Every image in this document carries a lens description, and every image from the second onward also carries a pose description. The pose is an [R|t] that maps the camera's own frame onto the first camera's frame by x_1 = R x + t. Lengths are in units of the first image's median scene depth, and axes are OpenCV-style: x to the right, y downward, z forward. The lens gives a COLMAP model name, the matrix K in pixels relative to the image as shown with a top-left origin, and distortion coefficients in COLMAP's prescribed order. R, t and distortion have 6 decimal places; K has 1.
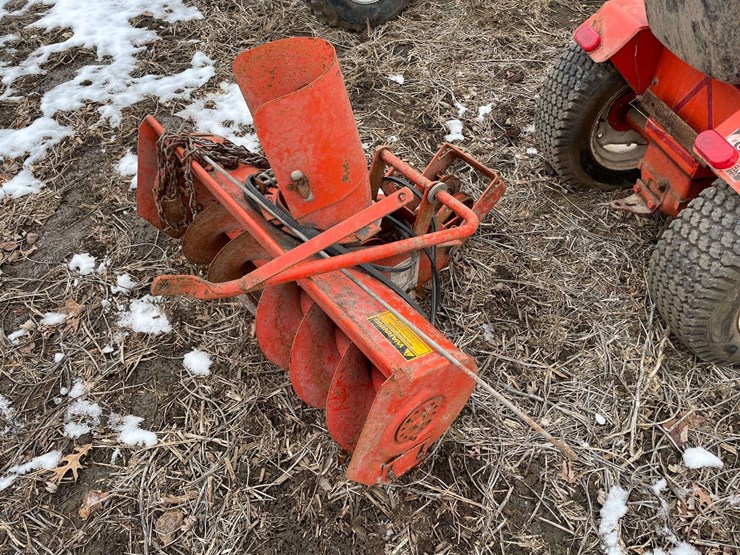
lens RADIAL K [[557.7, 0, 365.0], [0, 557.7, 273.0], [0, 0, 1]] dist [0.087791, -0.113623]
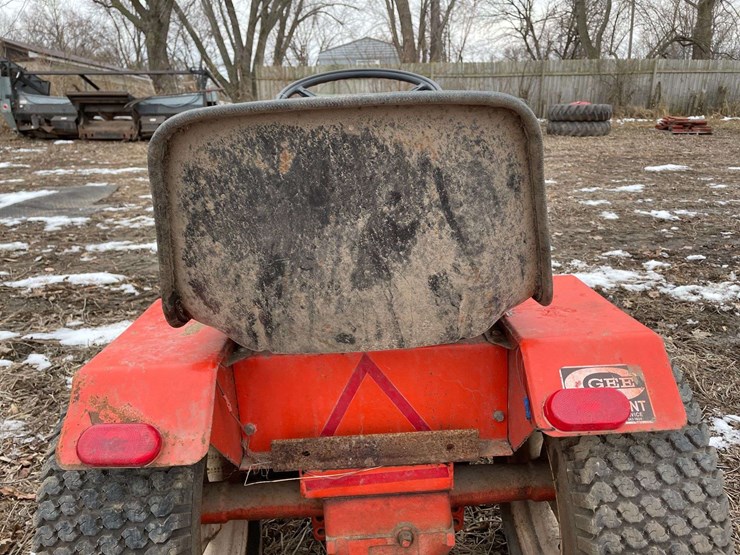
lens RADIAL K [[557.7, 0, 370.5], [0, 557.7, 268.6], [0, 0, 1]] dist [0.087791, -0.113623]
pose [[0.149747, -0.238419, 0.959548, 0.024675], [0.734987, 0.675986, 0.053260, -0.385096], [-0.661340, 0.697280, 0.276462, 0.646106]]
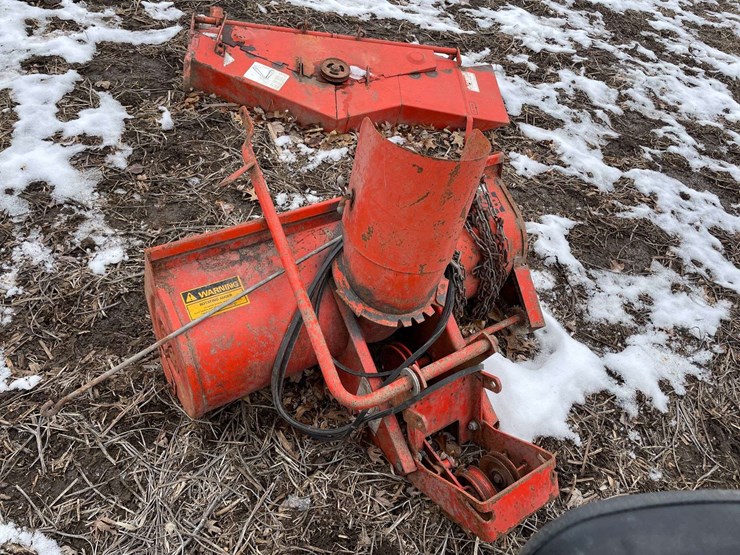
lens RADIAL K [[557.7, 0, 365.3], [0, 557.7, 271.7], [0, 0, 1]] dist [0.087791, -0.113623]
pose [[-0.111105, 0.736506, -0.667244, 0.494274], [-0.835296, 0.294567, 0.464232, -0.450507], [0.538458, 0.608924, 0.582473, 0.331436]]
